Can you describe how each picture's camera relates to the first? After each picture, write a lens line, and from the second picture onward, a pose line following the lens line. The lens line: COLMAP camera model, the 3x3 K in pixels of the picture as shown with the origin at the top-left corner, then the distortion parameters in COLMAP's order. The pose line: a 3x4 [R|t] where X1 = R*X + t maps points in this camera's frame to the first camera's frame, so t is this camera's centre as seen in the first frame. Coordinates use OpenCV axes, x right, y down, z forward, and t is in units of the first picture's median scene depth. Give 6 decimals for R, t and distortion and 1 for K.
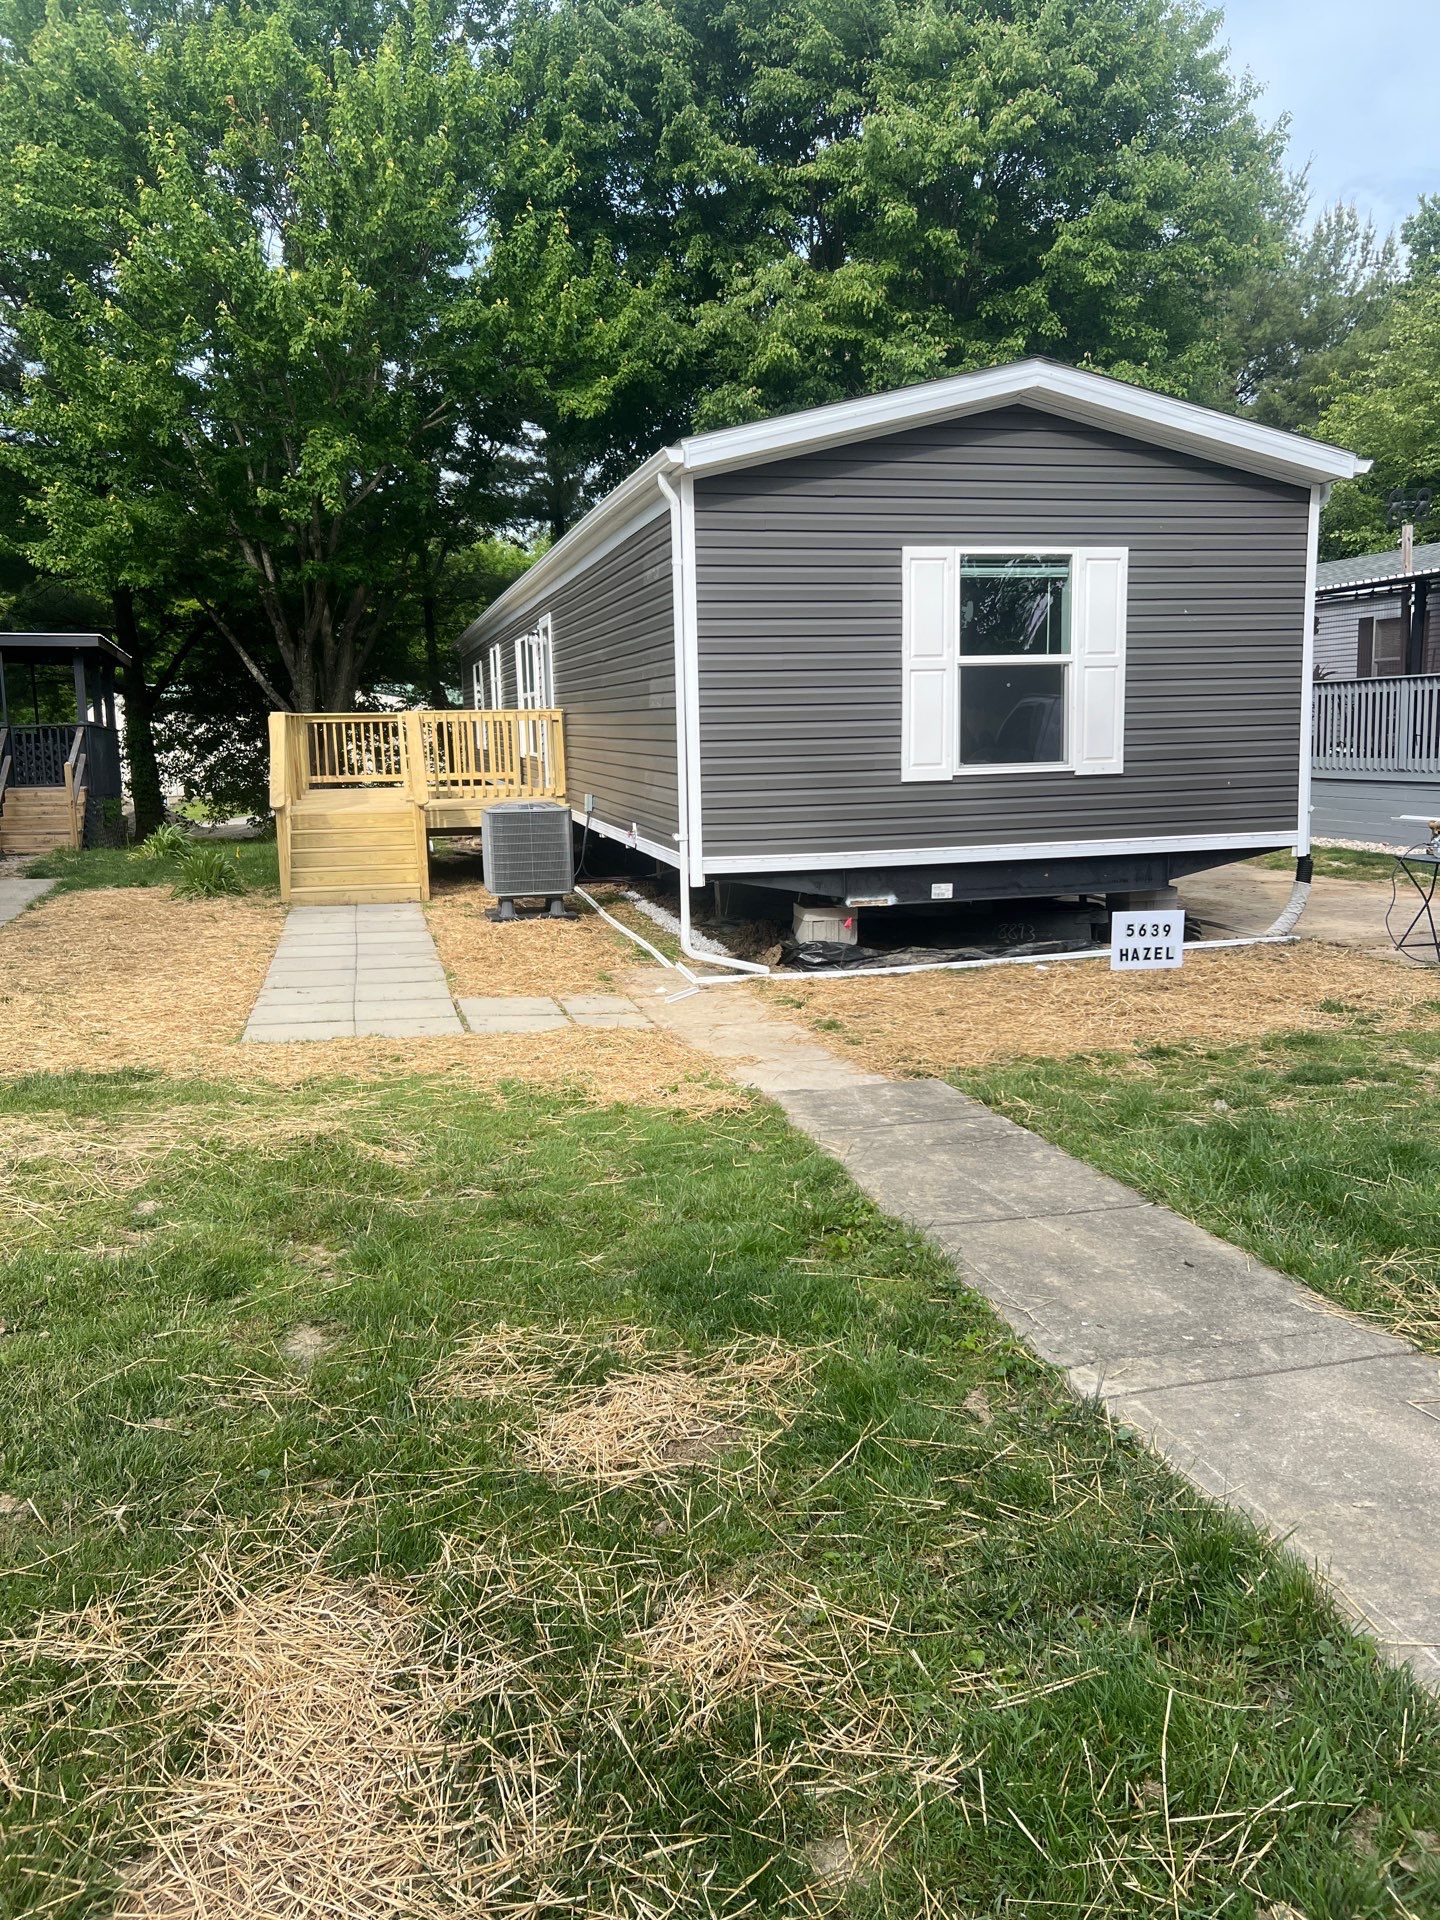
lens RADIAL K [[1455.9, 0, 720.0], [0, 1455.9, 960.0], [0, 0, 1]] dist [0.086855, -0.086455]
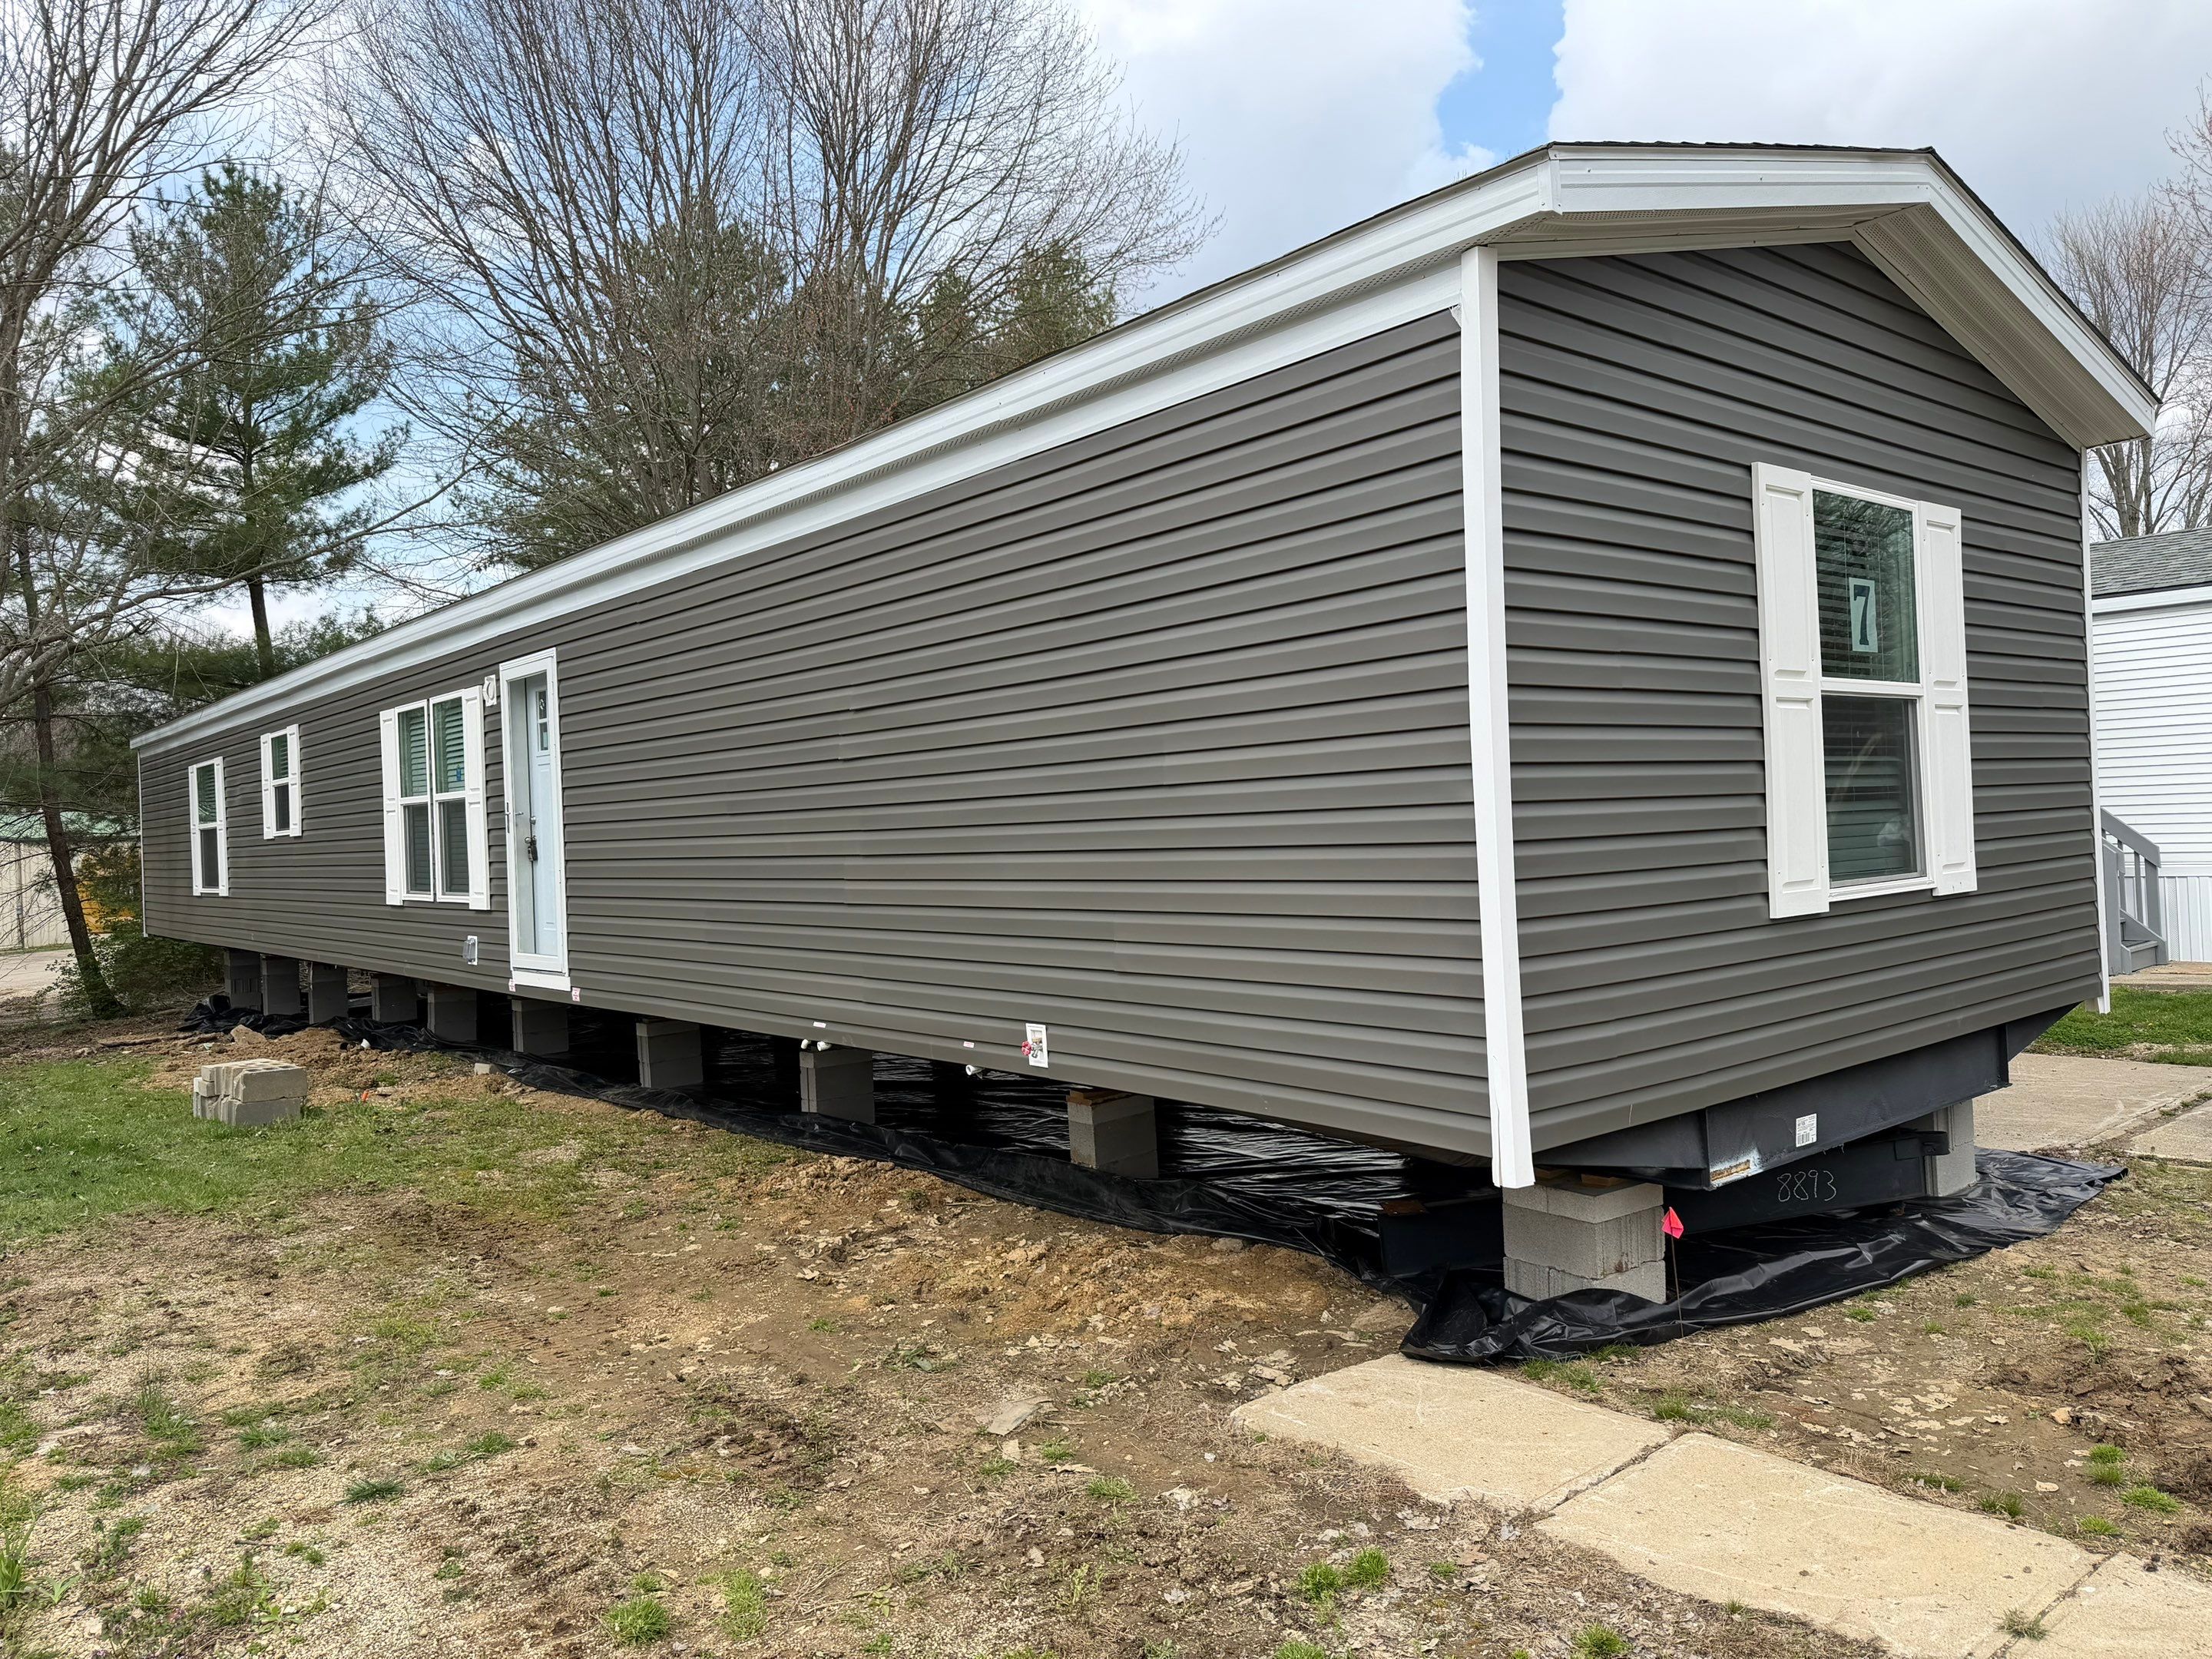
lens RADIAL K [[1559.8, 0, 1106.0], [0, 1559.8, 829.5], [0, 0, 1]] dist [0.069321, -0.064925]
pose [[0.897779, -0.013735, 0.440232, -0.305437], [0.090051, 0.984124, -0.152938, -0.088596], [-0.431143, 0.176947, 0.884763, 0.604003]]
